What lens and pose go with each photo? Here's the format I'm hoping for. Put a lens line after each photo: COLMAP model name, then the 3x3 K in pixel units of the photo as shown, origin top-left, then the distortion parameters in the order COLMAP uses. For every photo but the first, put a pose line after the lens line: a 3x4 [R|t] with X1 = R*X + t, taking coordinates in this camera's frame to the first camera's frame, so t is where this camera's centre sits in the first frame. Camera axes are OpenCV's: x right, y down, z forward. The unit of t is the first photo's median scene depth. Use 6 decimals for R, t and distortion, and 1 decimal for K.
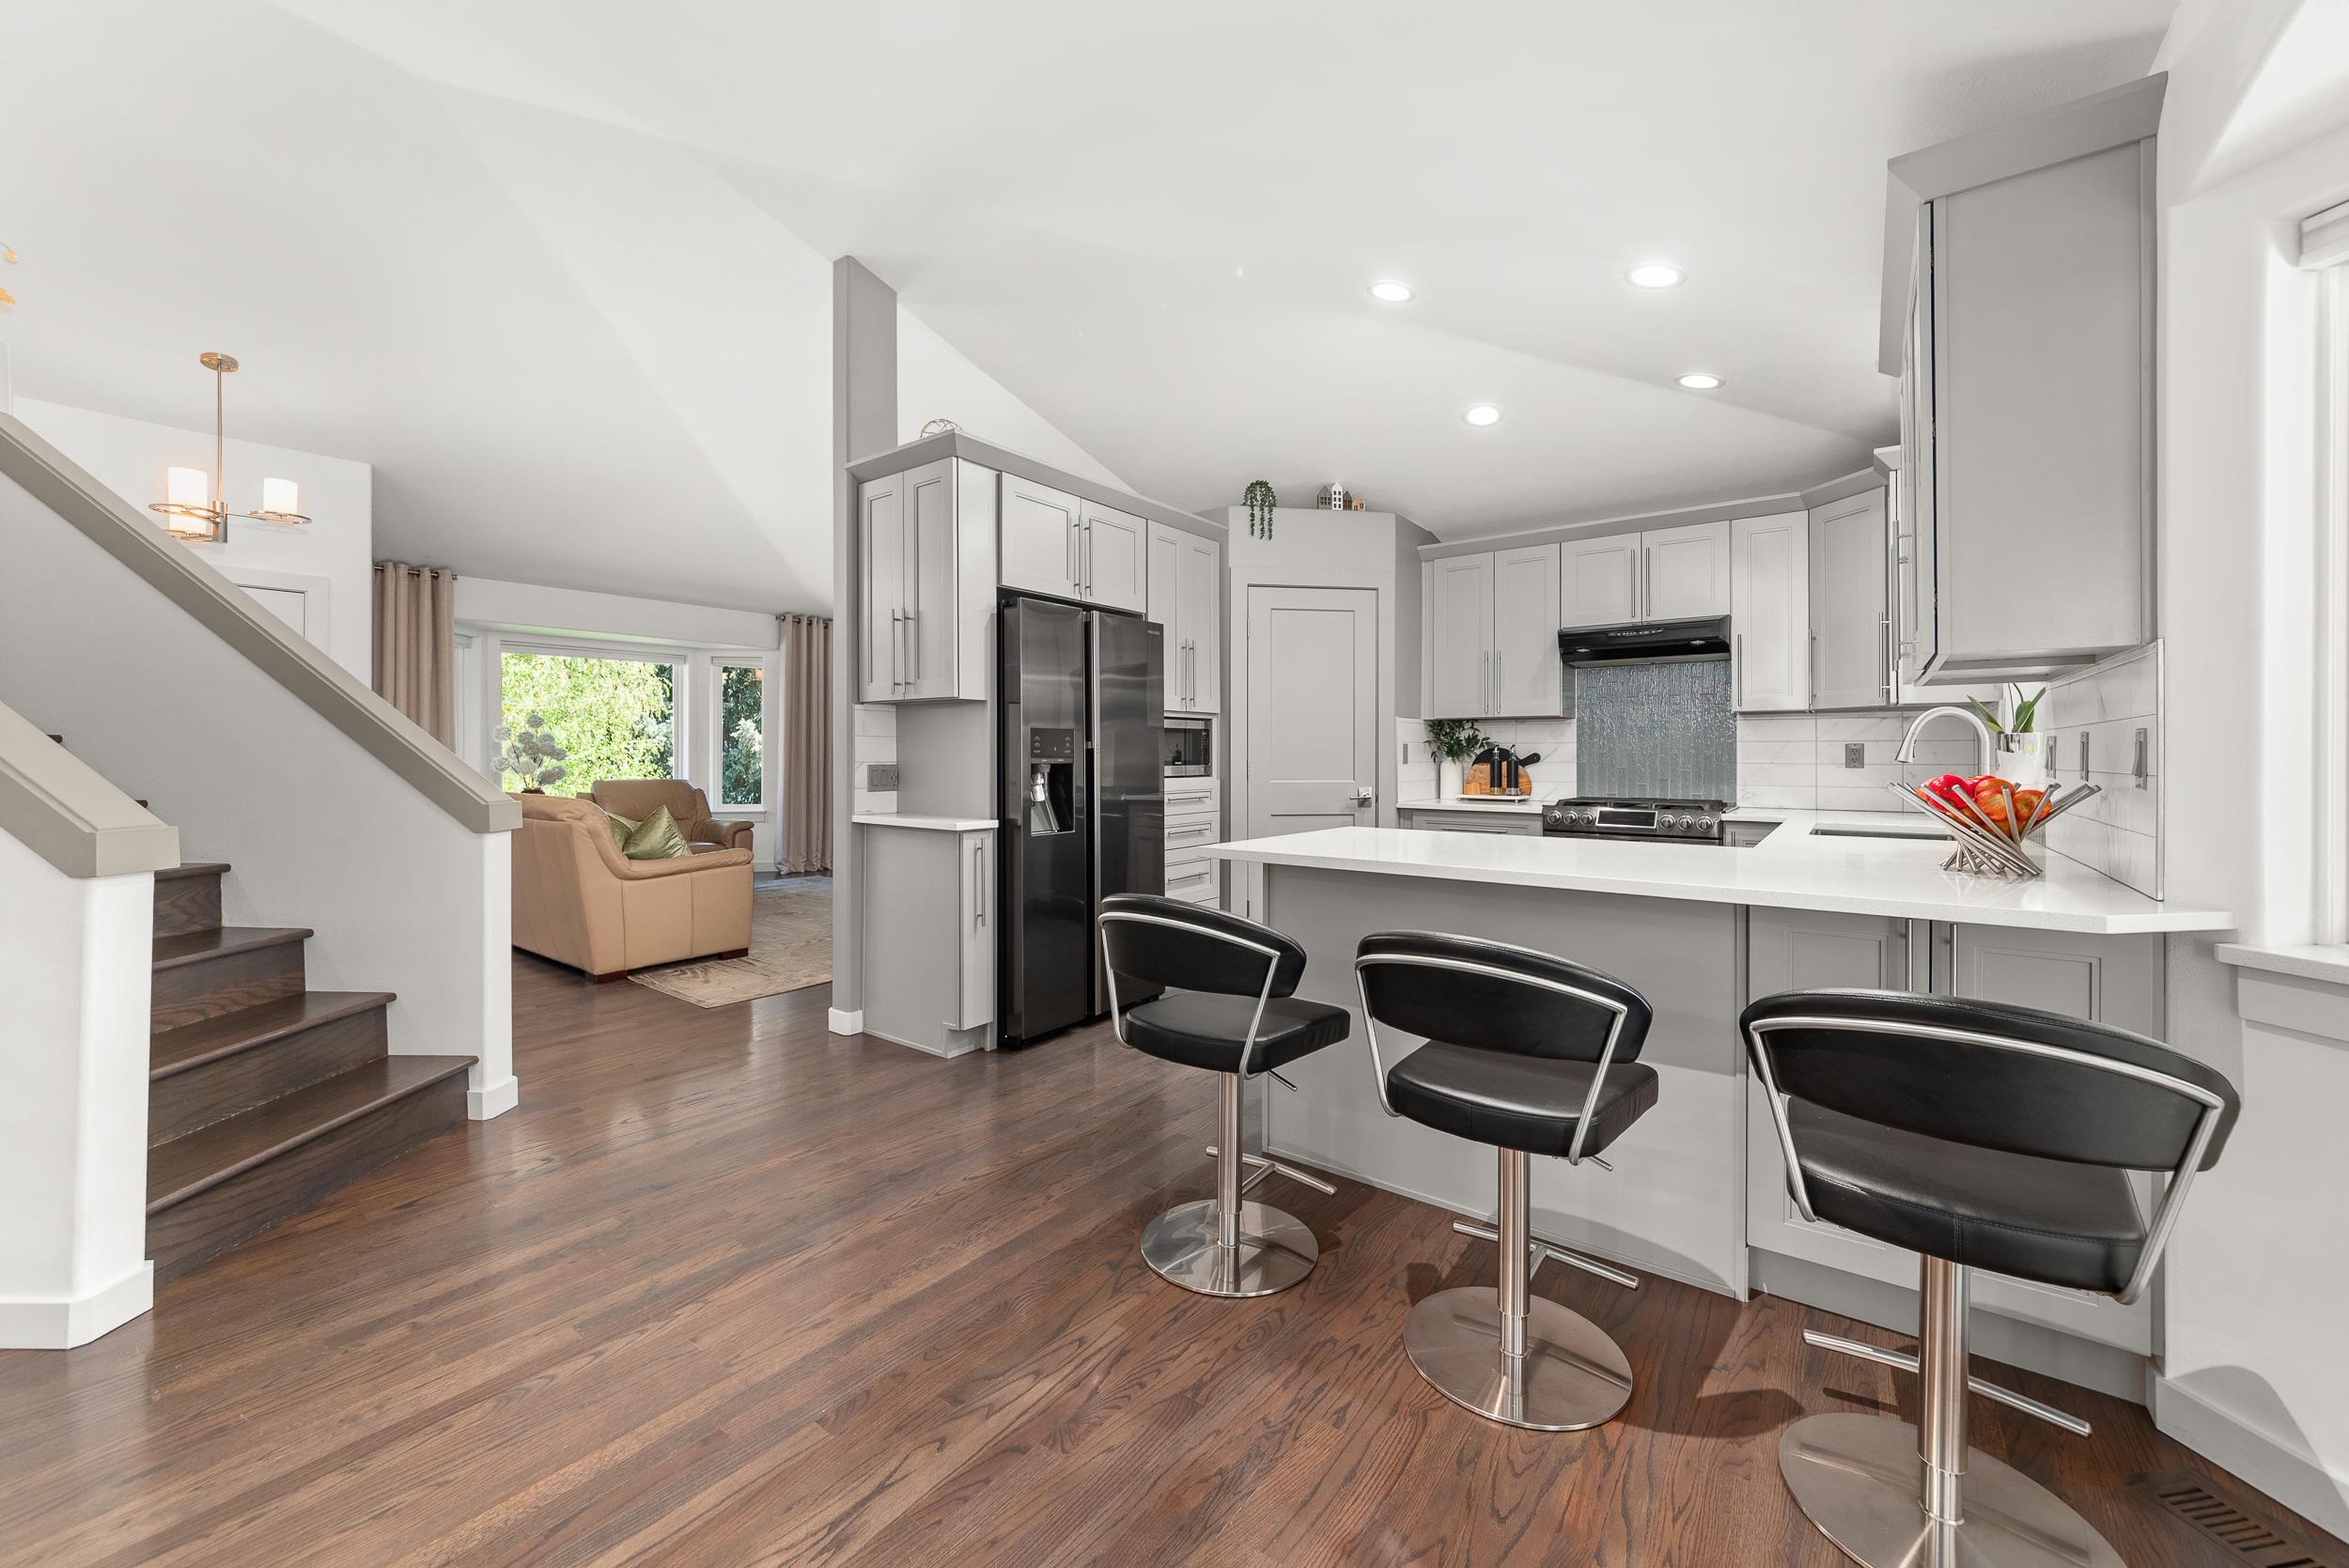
lens RADIAL K [[907.9, 0, 1158.8], [0, 907.9, 745.9], [0, 0, 1]] dist [-0.007562, -0.001077]
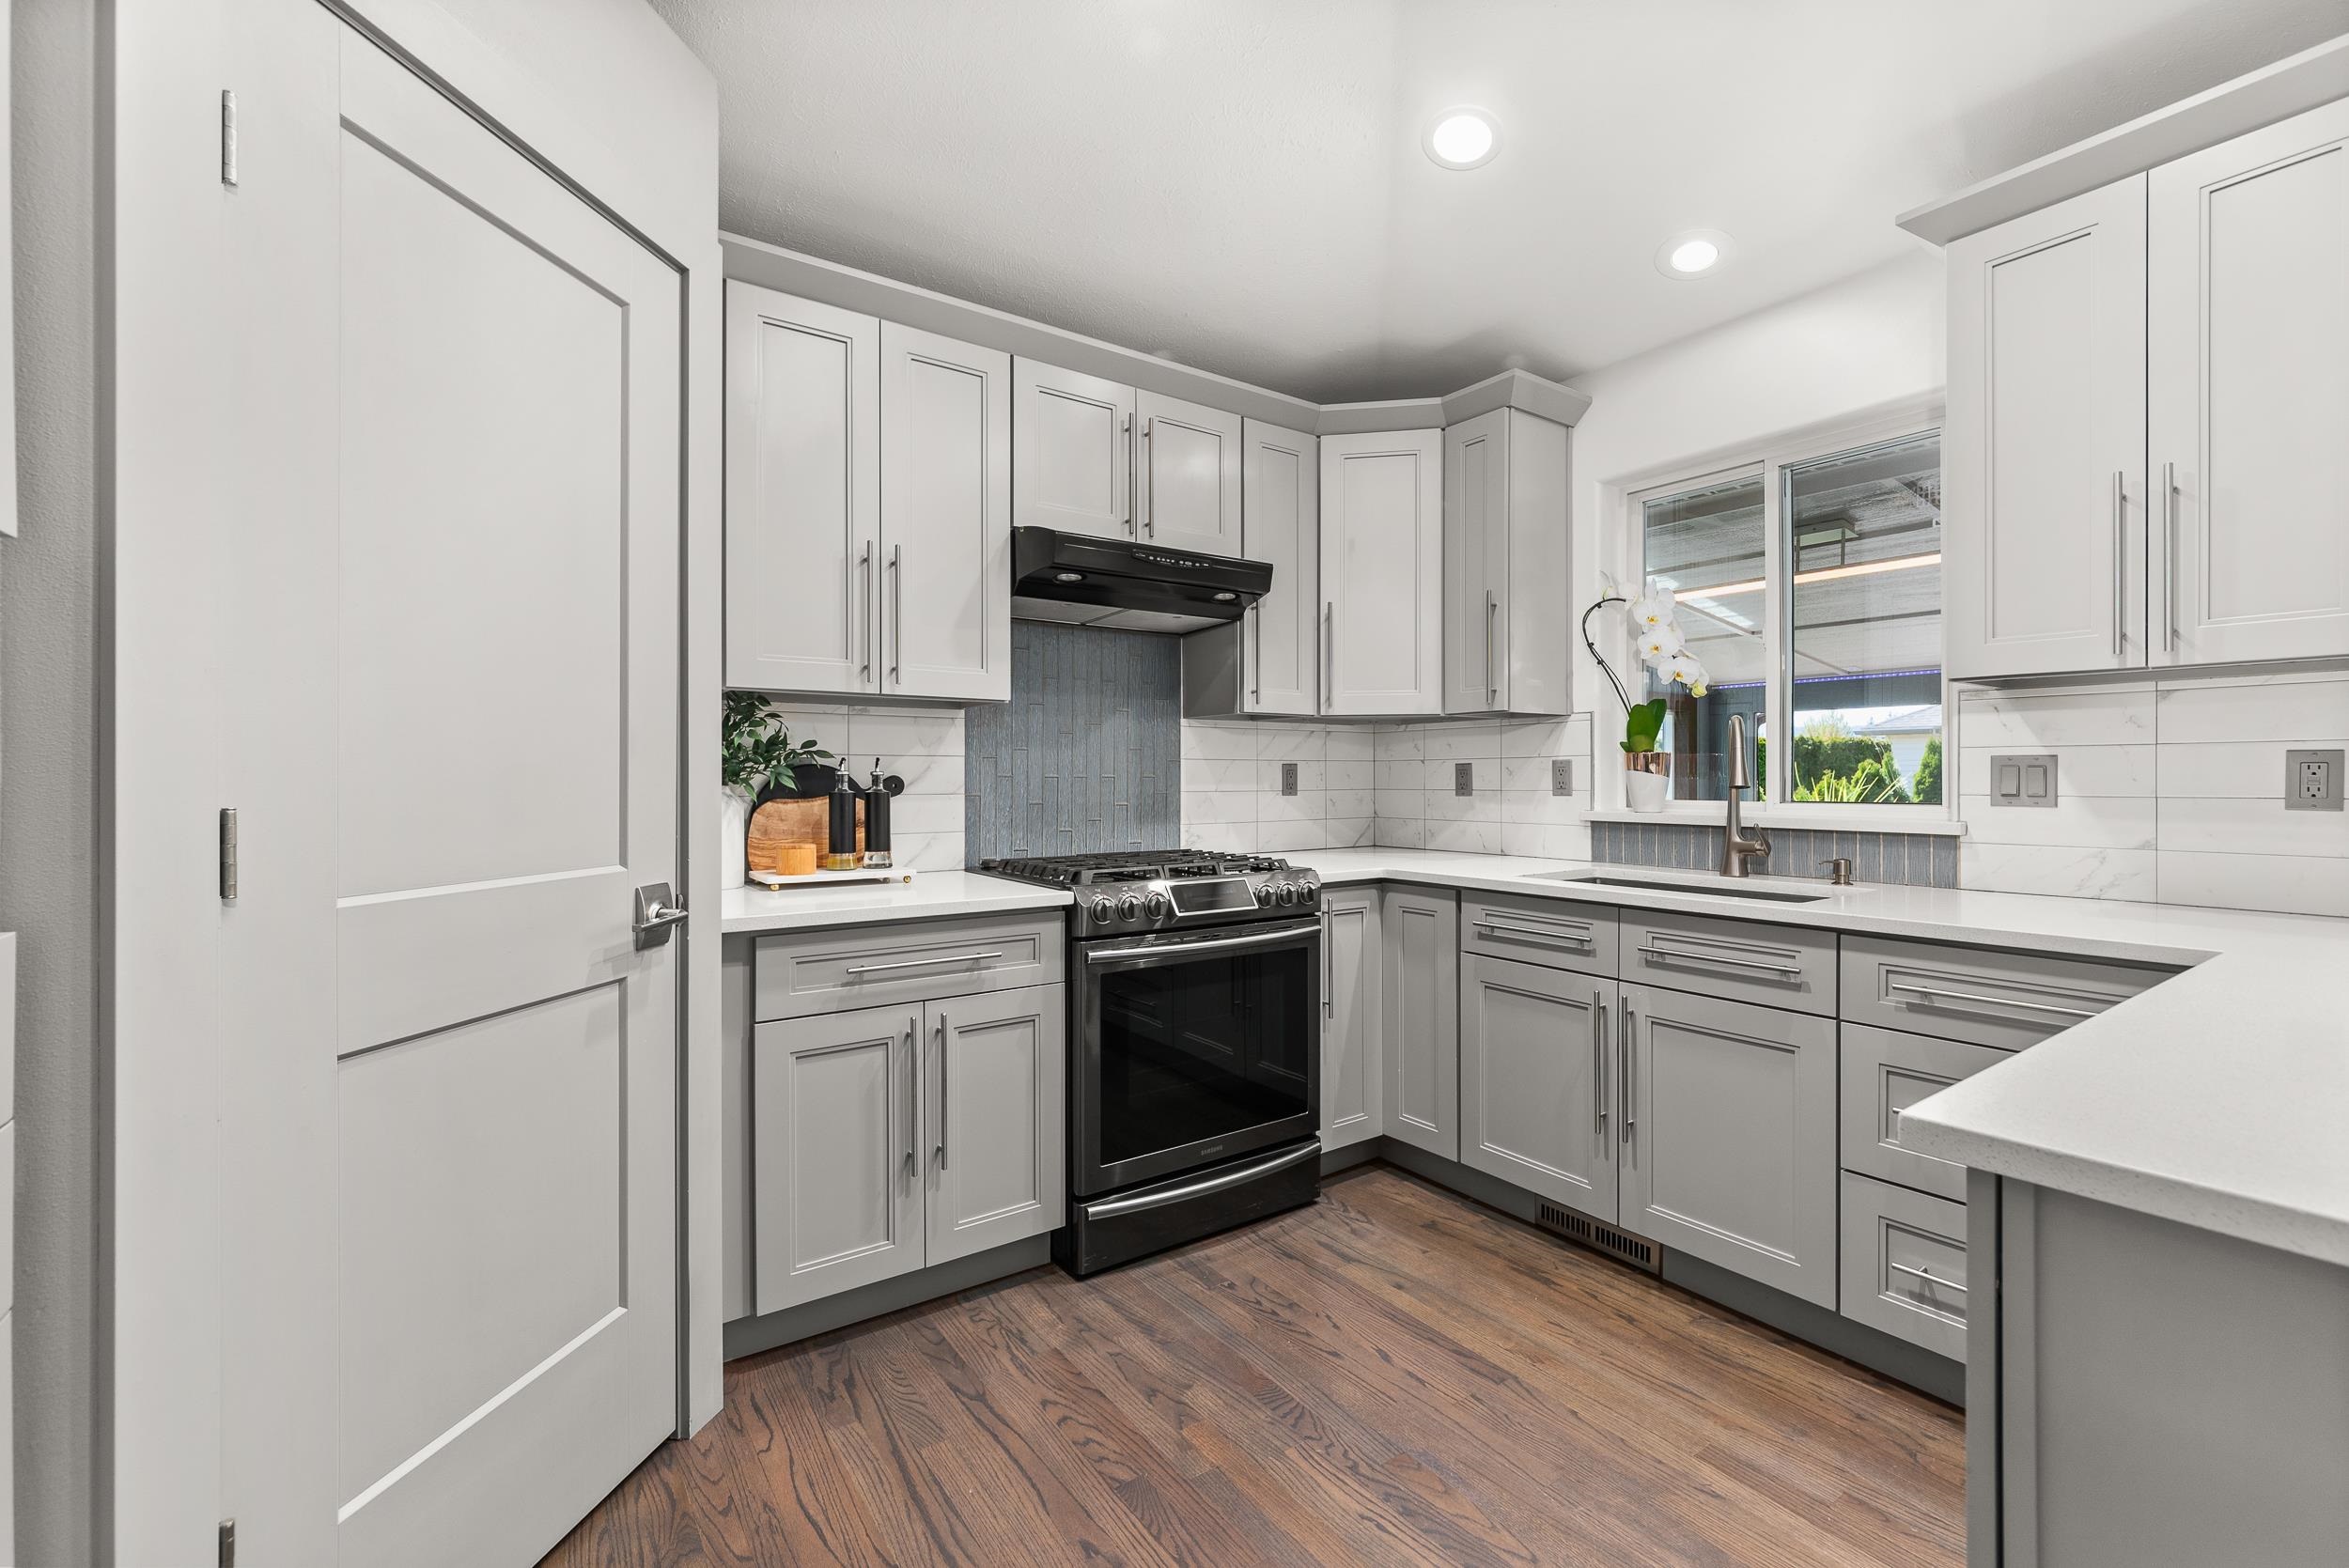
lens RADIAL K [[1046.7, 0, 1192.5], [0, 1046.7, 782.7], [0, 0, 1]] dist [-0.001766, -0.000288]
pose [[0.298254, -0.007264, 0.954459, -0.097249], [-0.006426, 0.999933, 0.009618, 0.007308], [-0.954465, -0.009002, 0.298187, 0.946941]]
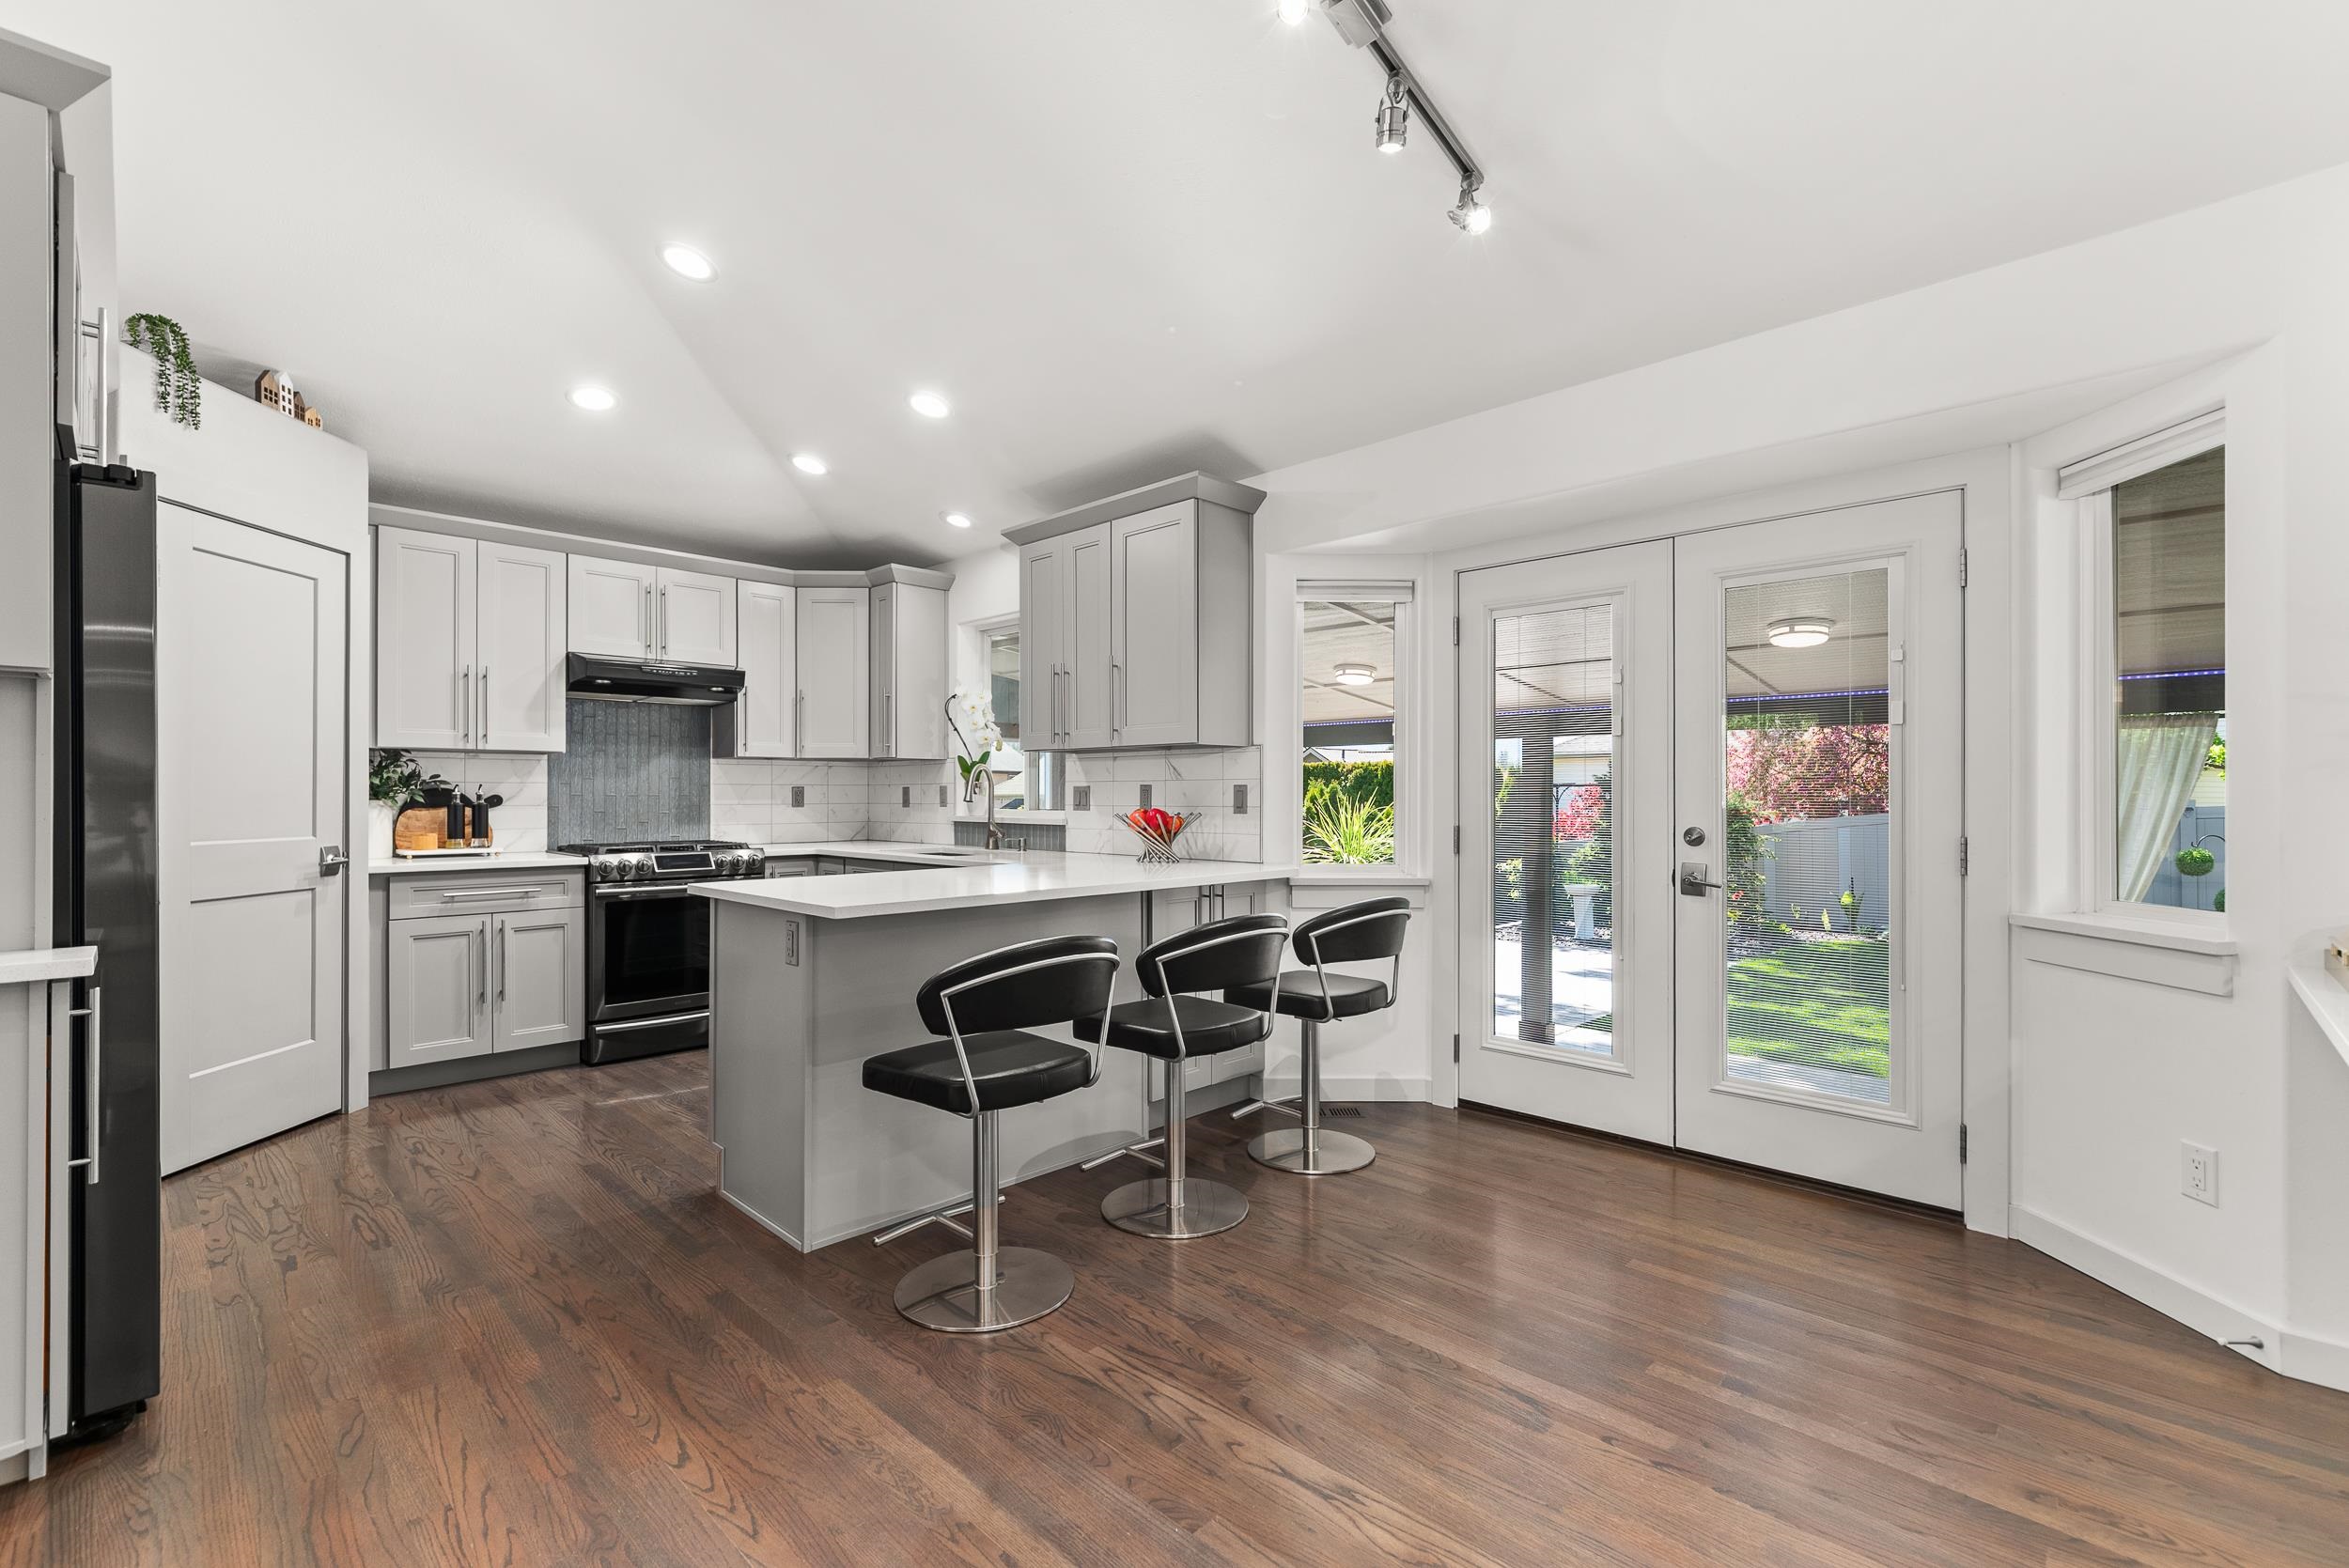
lens RADIAL K [[1046.7, 0, 1172.3], [0, 1046.7, 793.3], [0, 0, 1]] dist [-0.001766, -0.000288]
pose [[0.110716, -0.000784, 0.993852, -0.631139], [-0.008930, 0.999959, 0.001784, -0.000497], [-0.993812, -0.009072, 0.110705, 0.401456]]
